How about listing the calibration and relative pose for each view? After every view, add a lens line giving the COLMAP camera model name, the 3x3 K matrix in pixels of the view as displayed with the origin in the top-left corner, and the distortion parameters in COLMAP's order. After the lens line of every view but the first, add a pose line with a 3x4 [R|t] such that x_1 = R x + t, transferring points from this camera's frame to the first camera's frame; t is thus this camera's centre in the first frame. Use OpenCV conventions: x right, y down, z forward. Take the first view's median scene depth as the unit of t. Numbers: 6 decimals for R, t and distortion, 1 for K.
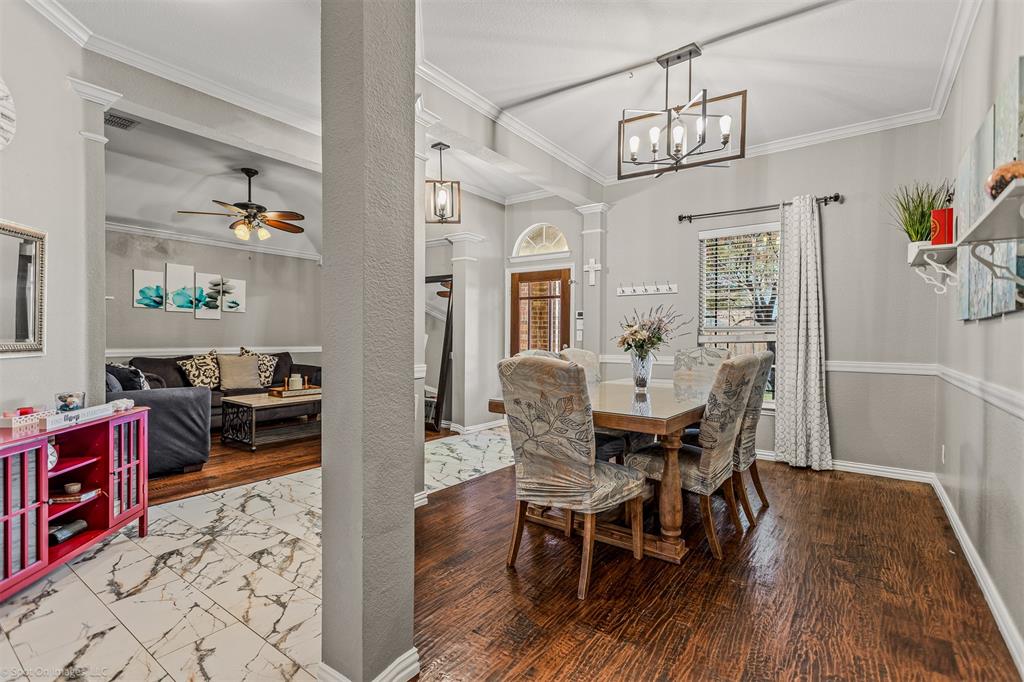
lens RADIAL K [[498.9, 0, 512.4], [0, 498.9, 335.5], [0, 0, 1]] dist [-0.003108, 0.000591]
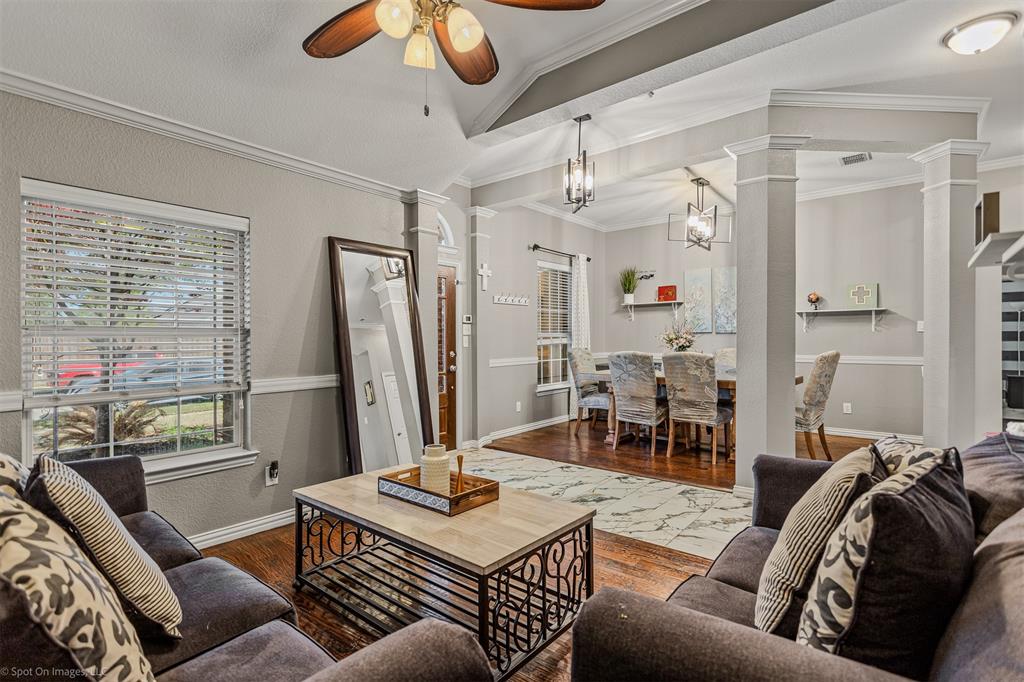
lens RADIAL K [[498.9, 0, 507.2], [0, 498.9, 338.9], [0, 0, 1]] dist [-0.003108, 0.000591]
pose [[0.046442, -0.008636, 0.998884, -1.598675], [0.010716, 0.999909, 0.008147, -0.021377], [-0.998863, 0.010326, 0.046531, 1.770747]]
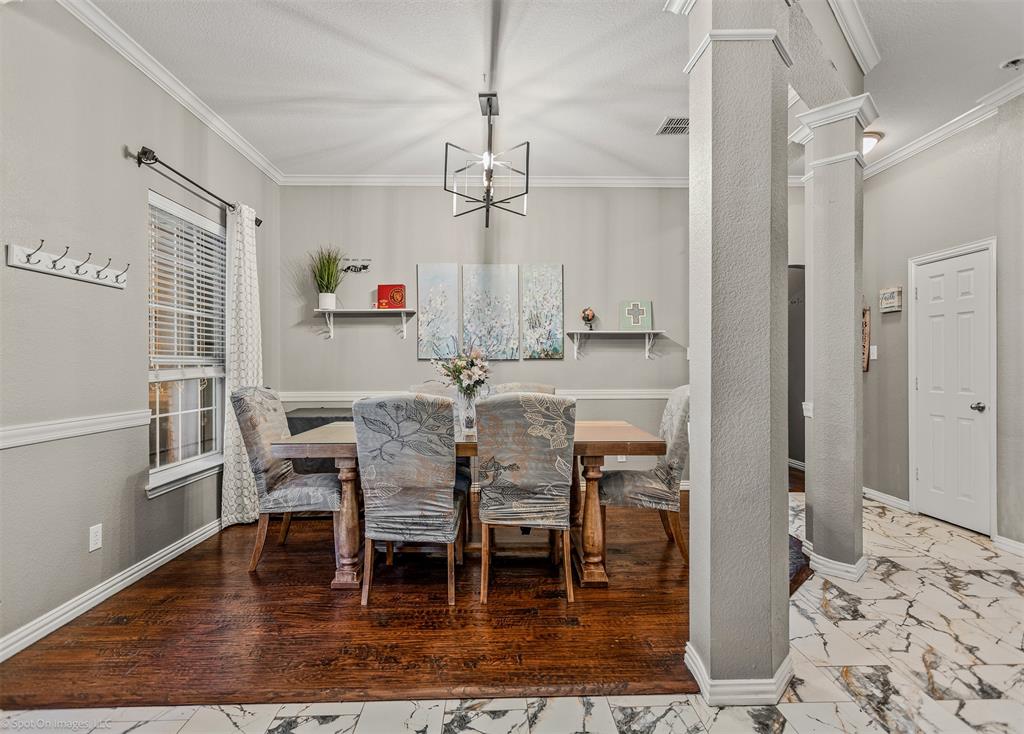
lens RADIAL K [[523.5, 0, 513.8], [0, 523.5, 366.1], [0, 0, 1]] dist [0.002849, 0.000233]
pose [[-0.627100, -0.003377, 0.778931, -0.618114], [0.004241, 0.999961, 0.007750, -0.010827], [-0.778927, 0.008164, -0.627062, 1.827068]]
